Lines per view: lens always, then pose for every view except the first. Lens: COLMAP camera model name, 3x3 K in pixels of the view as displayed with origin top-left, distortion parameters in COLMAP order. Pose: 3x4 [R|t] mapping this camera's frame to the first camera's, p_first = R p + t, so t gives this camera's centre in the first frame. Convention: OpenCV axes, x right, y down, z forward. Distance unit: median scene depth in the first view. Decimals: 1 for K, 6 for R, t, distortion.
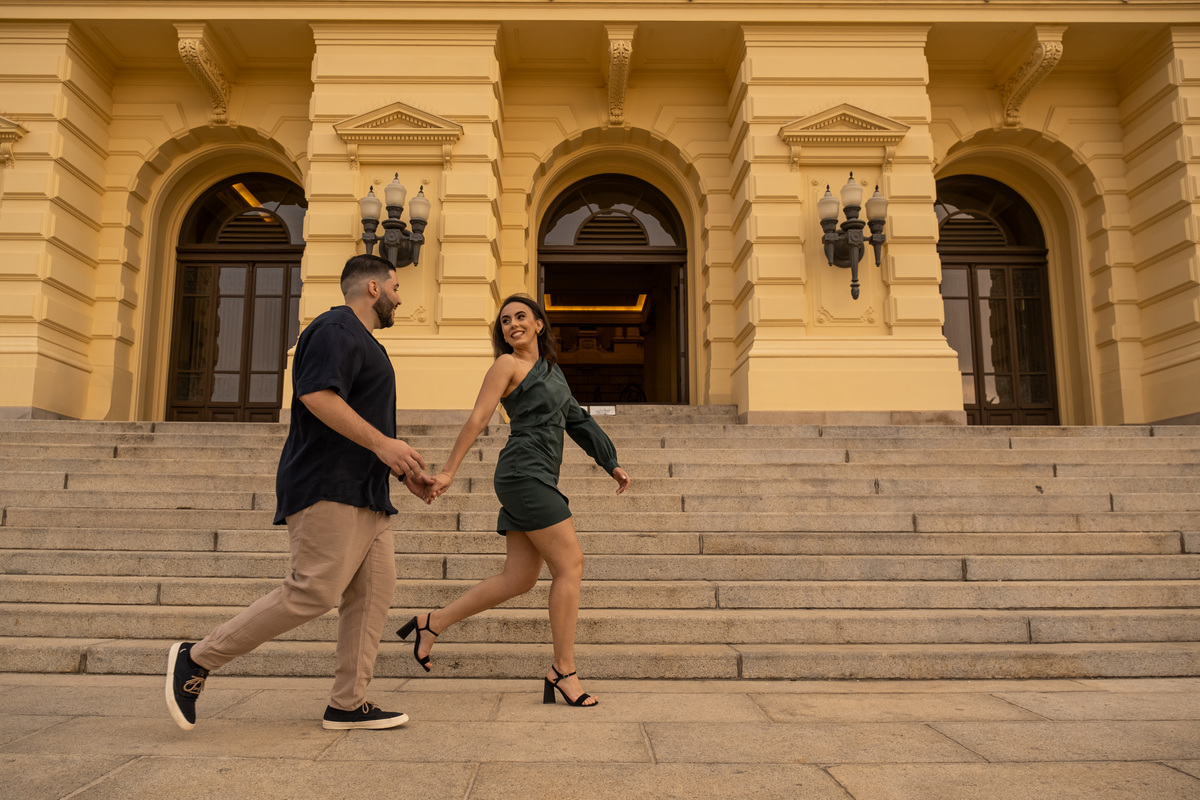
lens RADIAL K [[888.2, 0, 569.3], [0, 888.2, 416.2], [0, 0, 1]] dist [-0.009833, -0.001539]
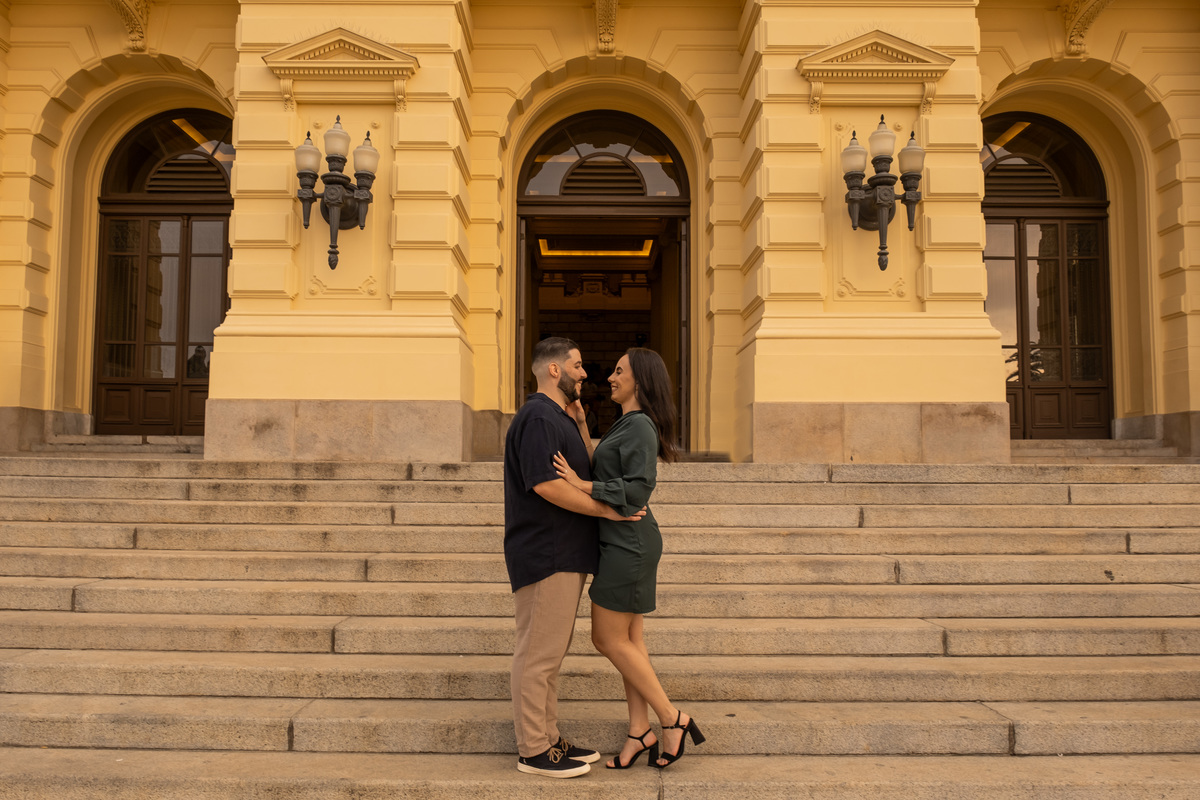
lens RADIAL K [[888.2, 0, 600.0], [0, 888.2, 401.2], [0, 0, 1]] dist [-0.009833, -0.001539]
pose [[0.999999, 0.001337, -0.000200, 0.051575], [-0.001316, 0.996504, 0.083536, -0.074776], [0.000311, -0.083536, 0.996505, 0.142607]]
